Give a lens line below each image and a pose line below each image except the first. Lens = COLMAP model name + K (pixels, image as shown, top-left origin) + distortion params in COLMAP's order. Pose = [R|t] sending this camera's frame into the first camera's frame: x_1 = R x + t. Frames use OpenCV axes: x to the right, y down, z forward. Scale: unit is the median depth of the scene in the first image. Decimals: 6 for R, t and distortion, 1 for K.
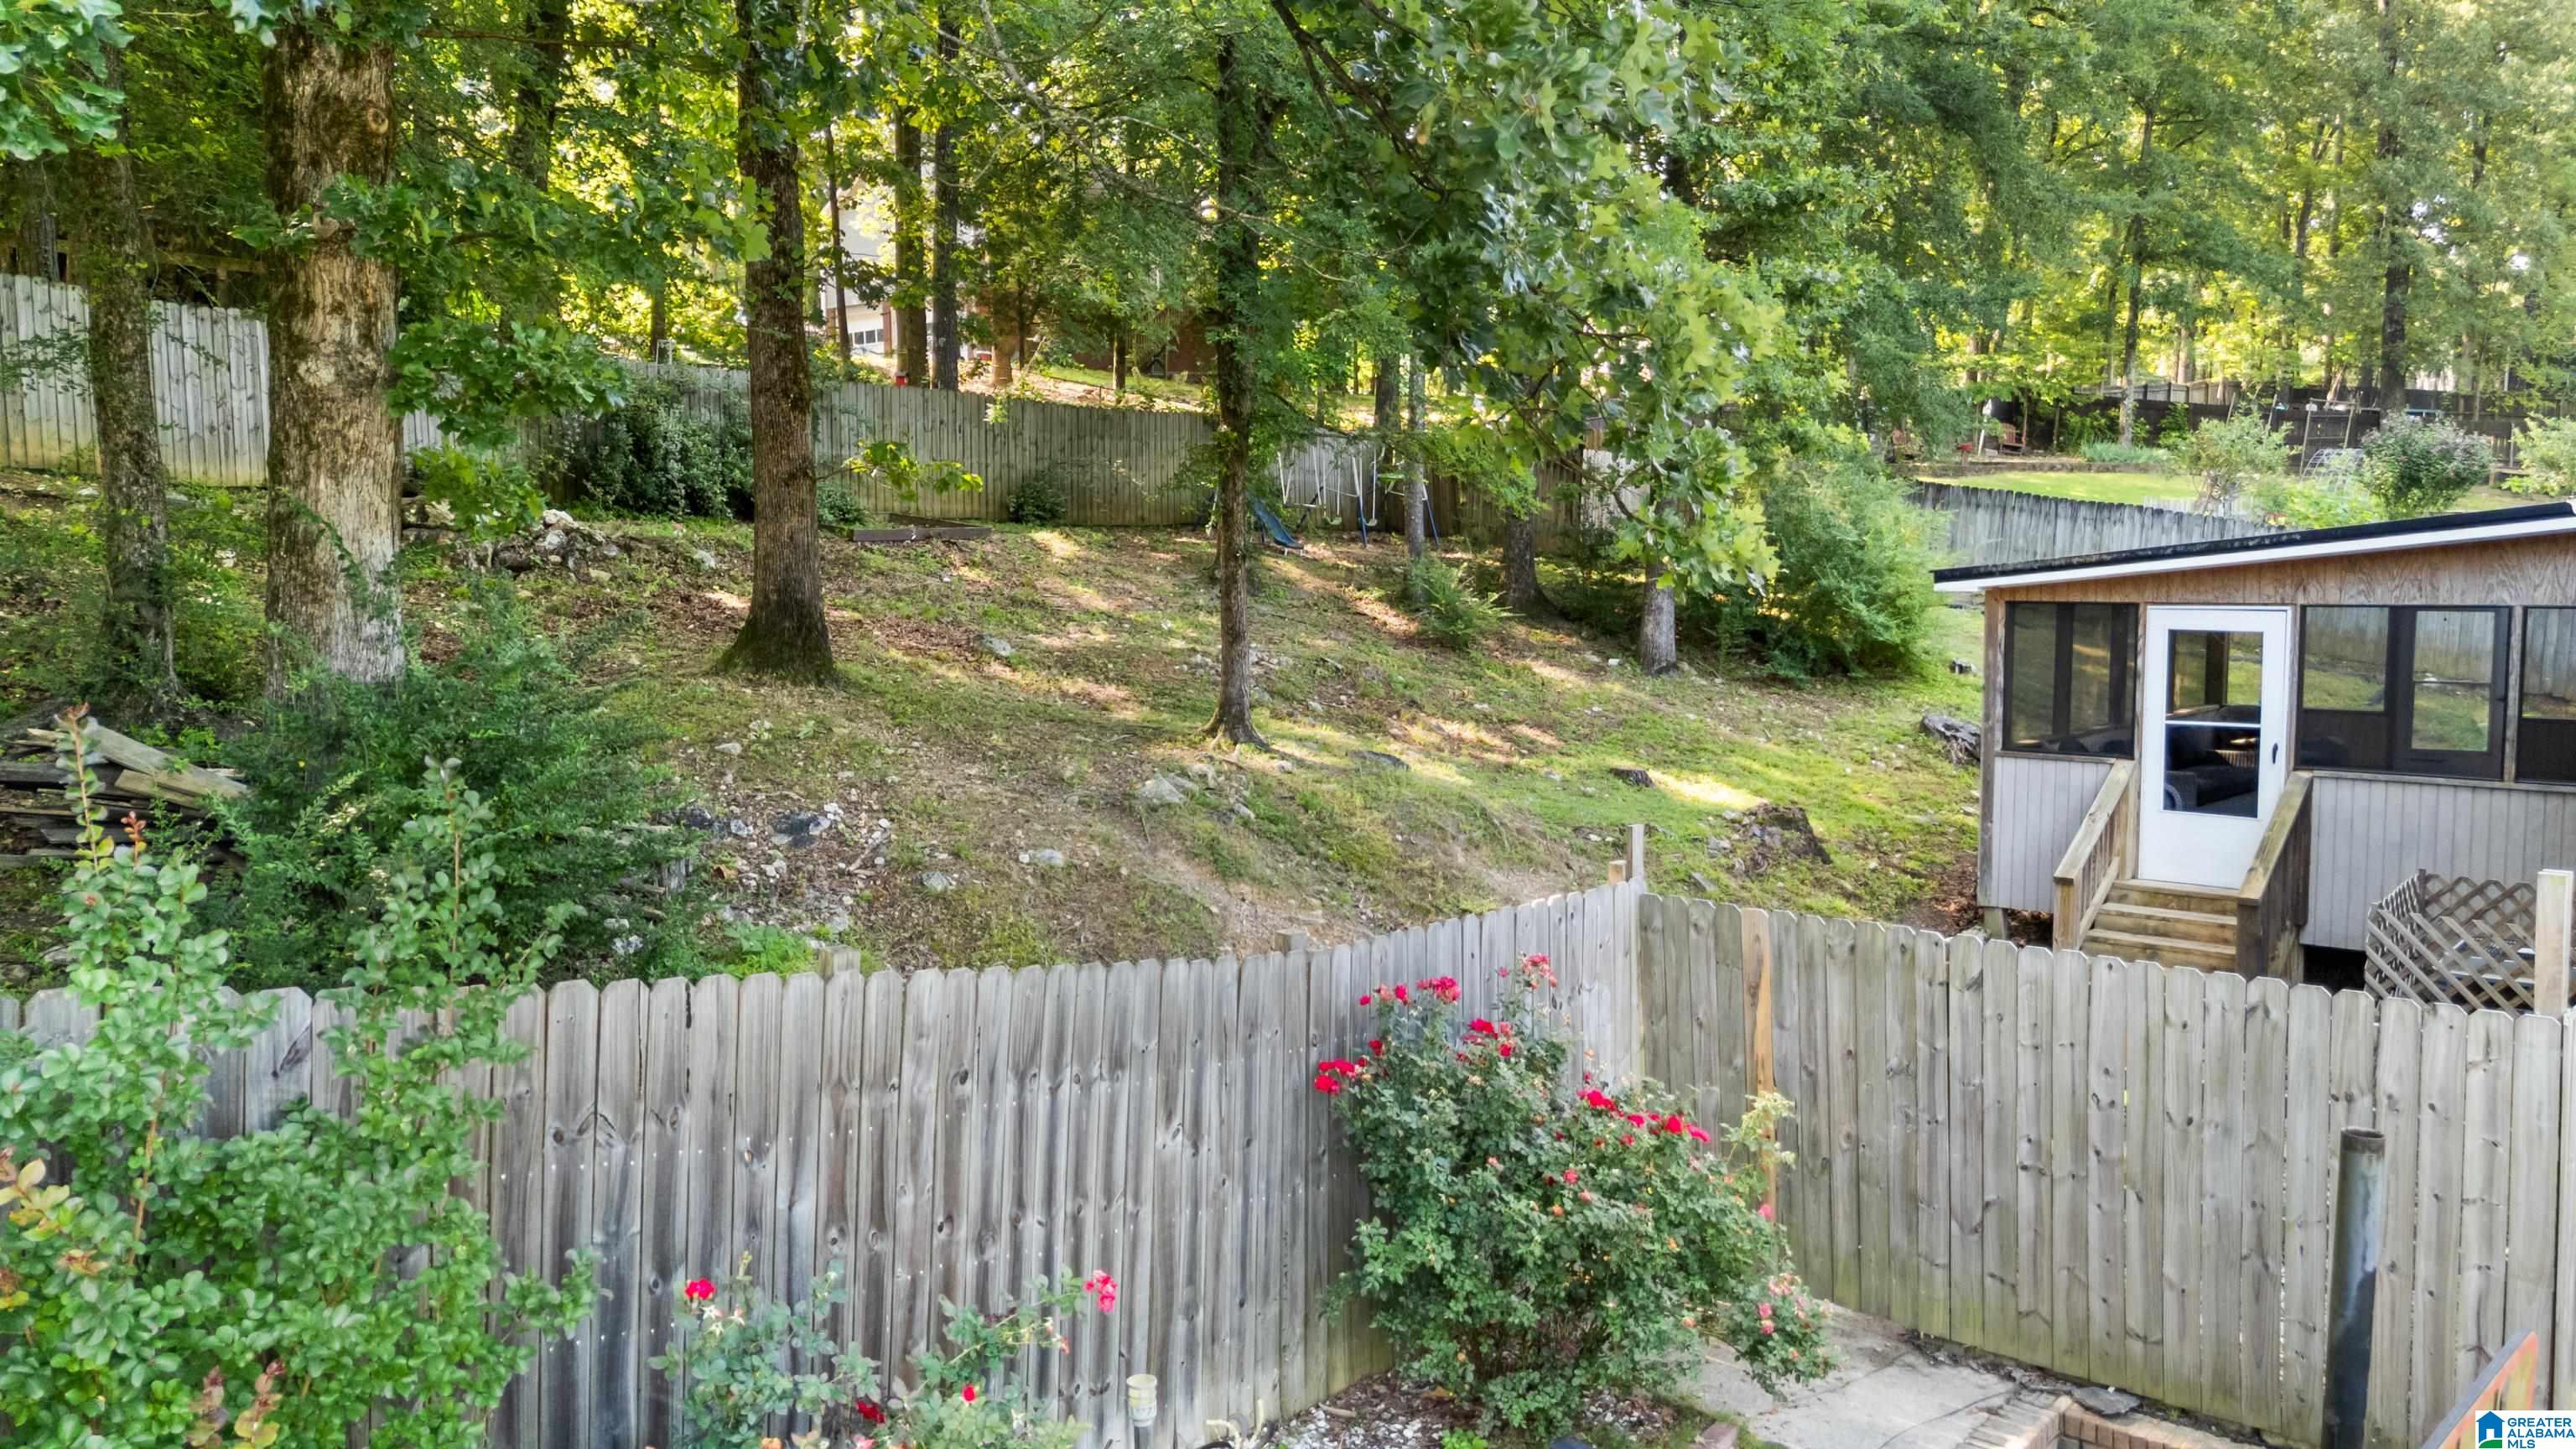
lens RADIAL K [[1862.2, 0, 1288.0], [0, 1862.2, 724.5], [0, 0, 1]] dist [0.078943, -0.071165]
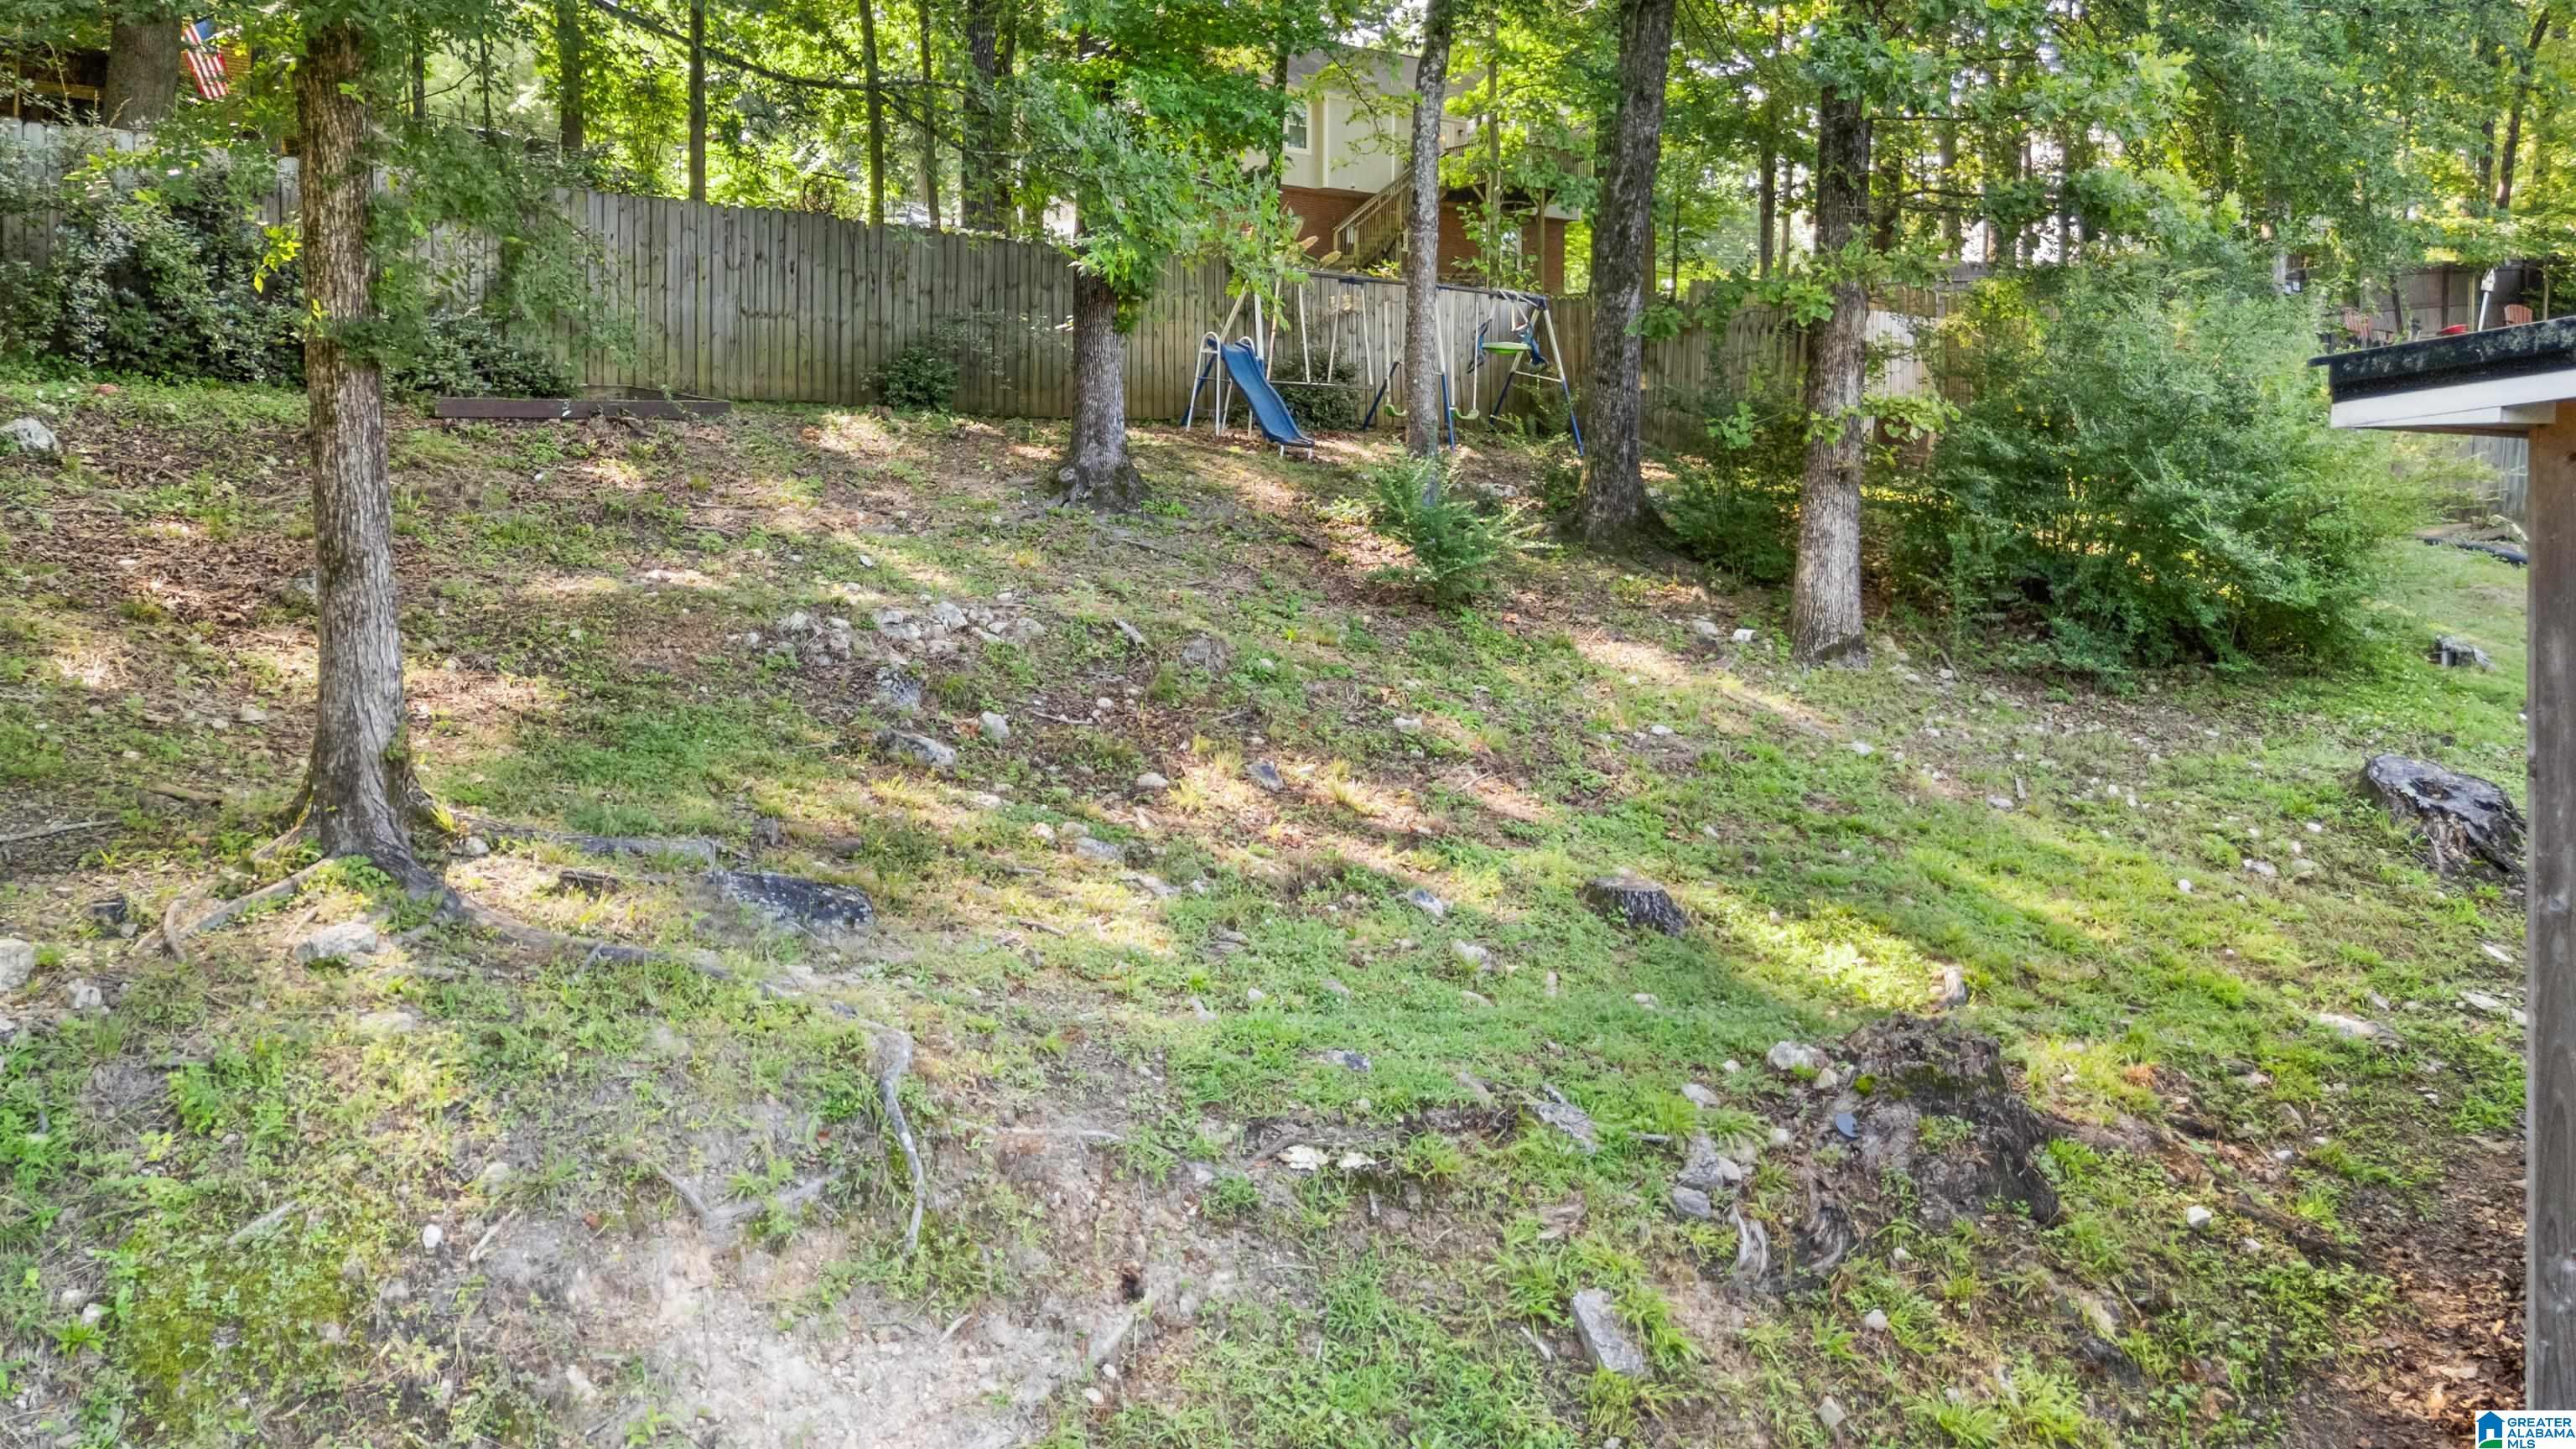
lens RADIAL K [[1848.4, 0, 1288.1], [0, 1848.4, 546.6], [0, 0, 1]] dist [0.006736, 0.002733]
pose [[0.975919, 0.003505, -0.218105, 0.166938], [-0.018374, 0.997638, -0.066183, -0.021774], [0.217358, 0.068596, 0.973679, 0.460360]]
